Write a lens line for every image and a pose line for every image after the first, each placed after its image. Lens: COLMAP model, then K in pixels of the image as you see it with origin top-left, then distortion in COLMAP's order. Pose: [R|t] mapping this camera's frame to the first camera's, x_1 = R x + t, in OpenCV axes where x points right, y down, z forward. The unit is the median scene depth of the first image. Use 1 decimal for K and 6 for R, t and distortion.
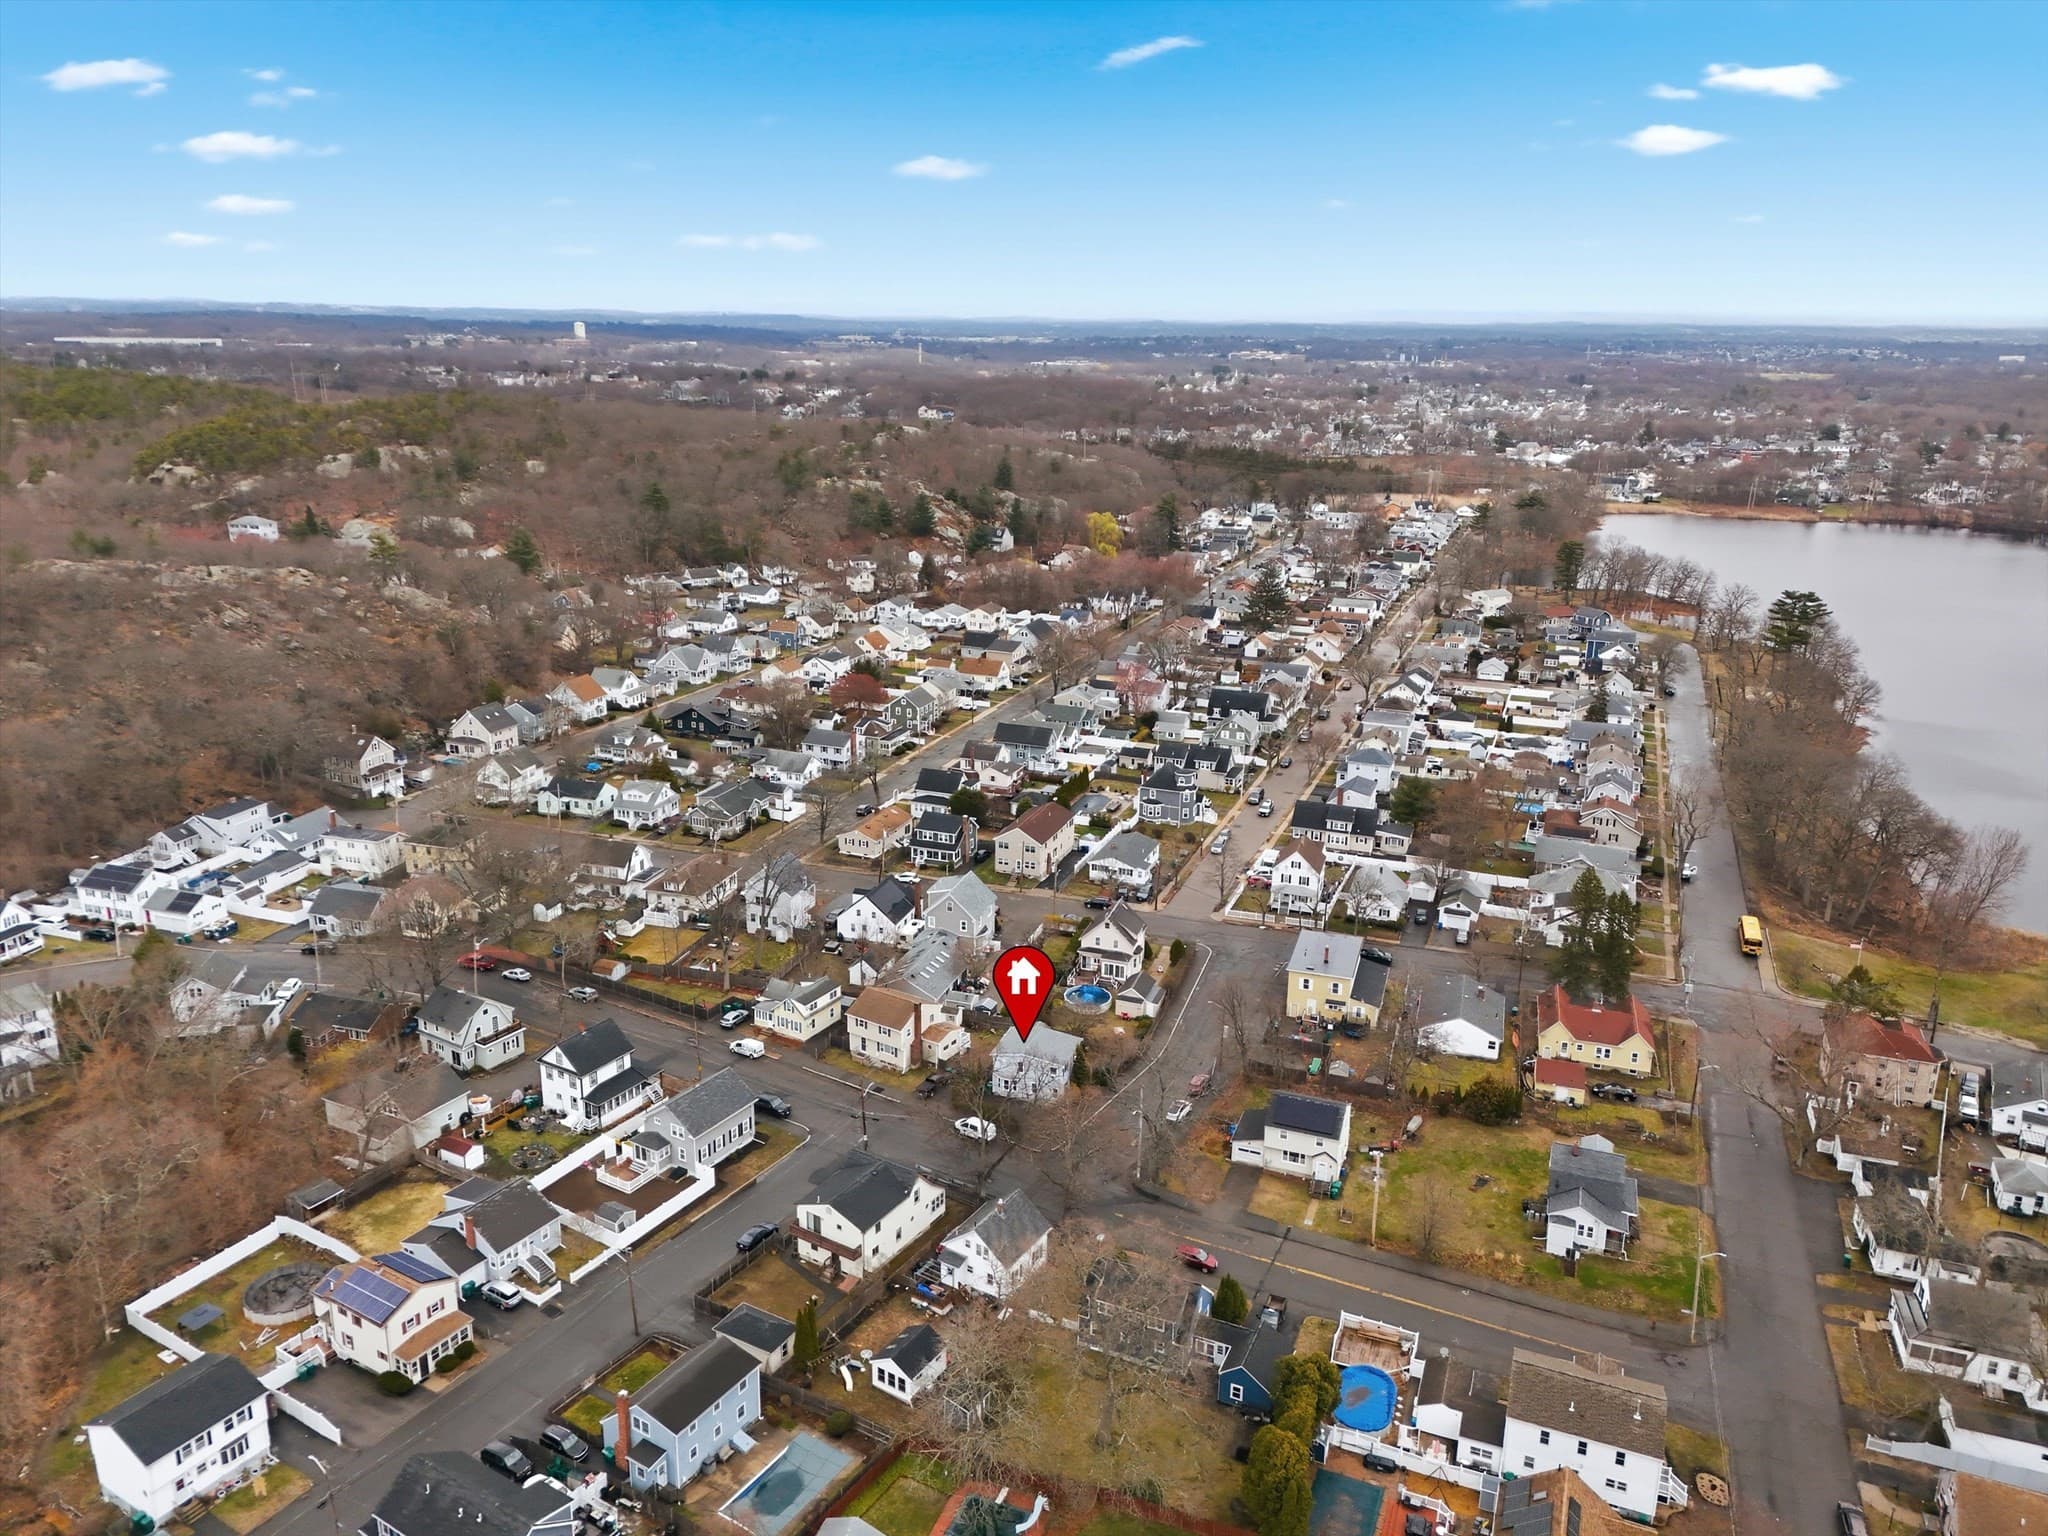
lens RADIAL K [[1466.0, 0, 1015.1], [0, 1466.0, 802.6], [0, 0, 1]] dist [0.110934, -0.119980]
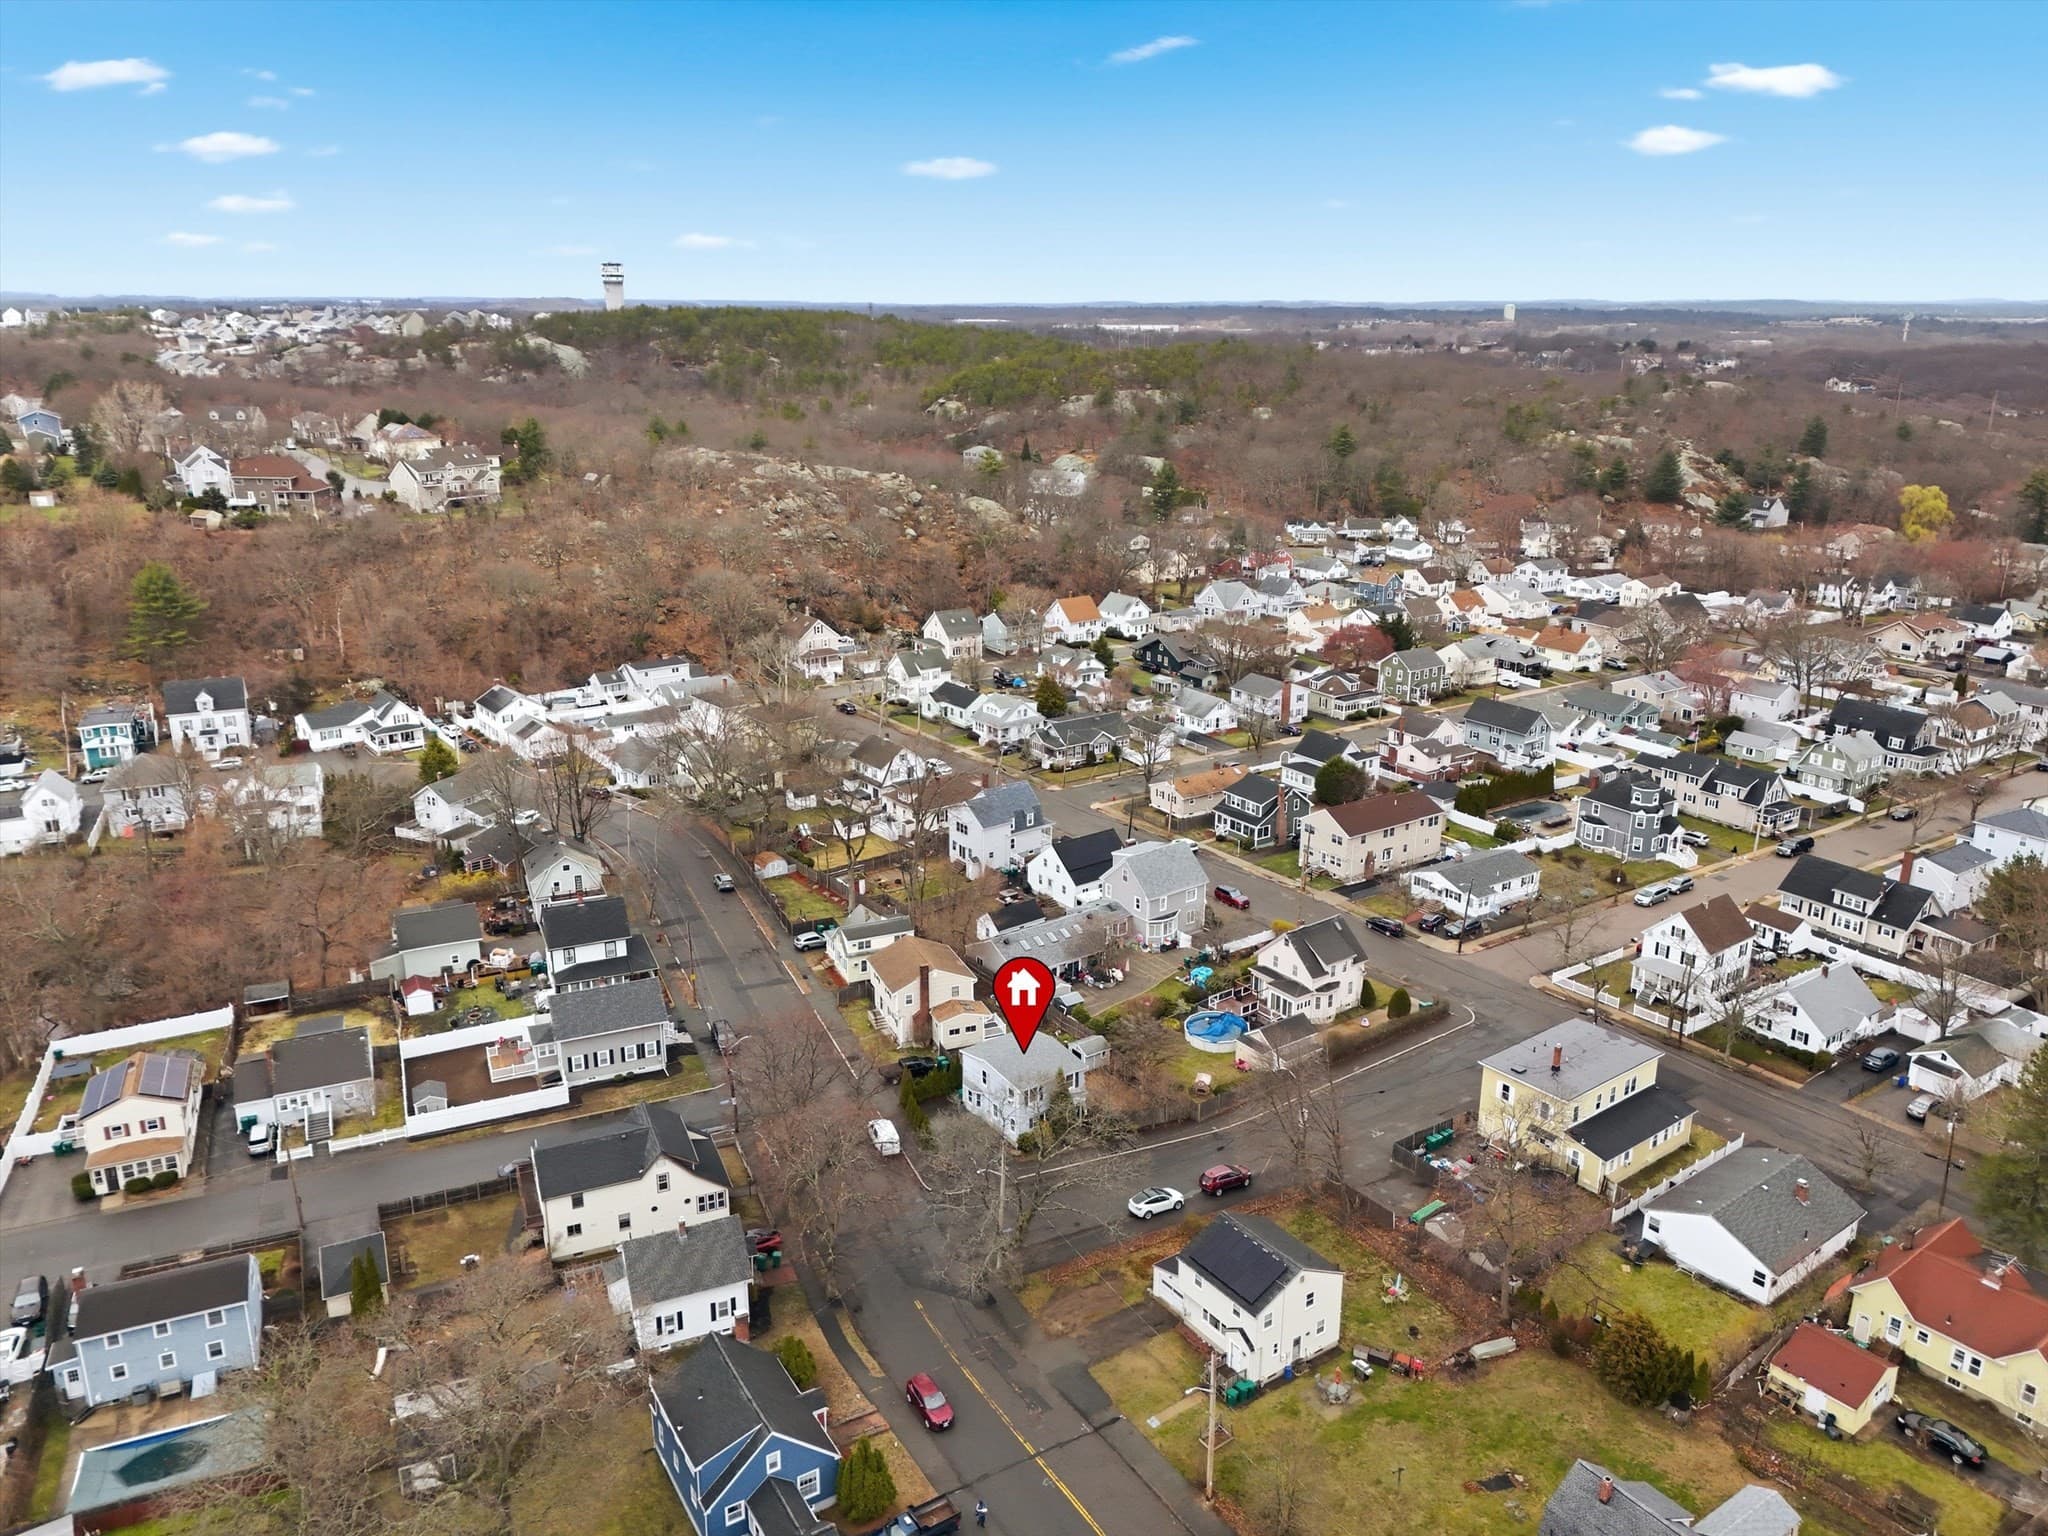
lens RADIAL K [[1466.0, 0, 1015.1], [0, 1466.0, 802.6], [0, 0, 1]] dist [0.110934, -0.119980]
pose [[0.826471, 0.174846, -0.535139, 0.253428], [-0.172055, 0.983516, 0.055623, -0.000629], [0.536044, 0.046102, 0.842931, 0.242284]]
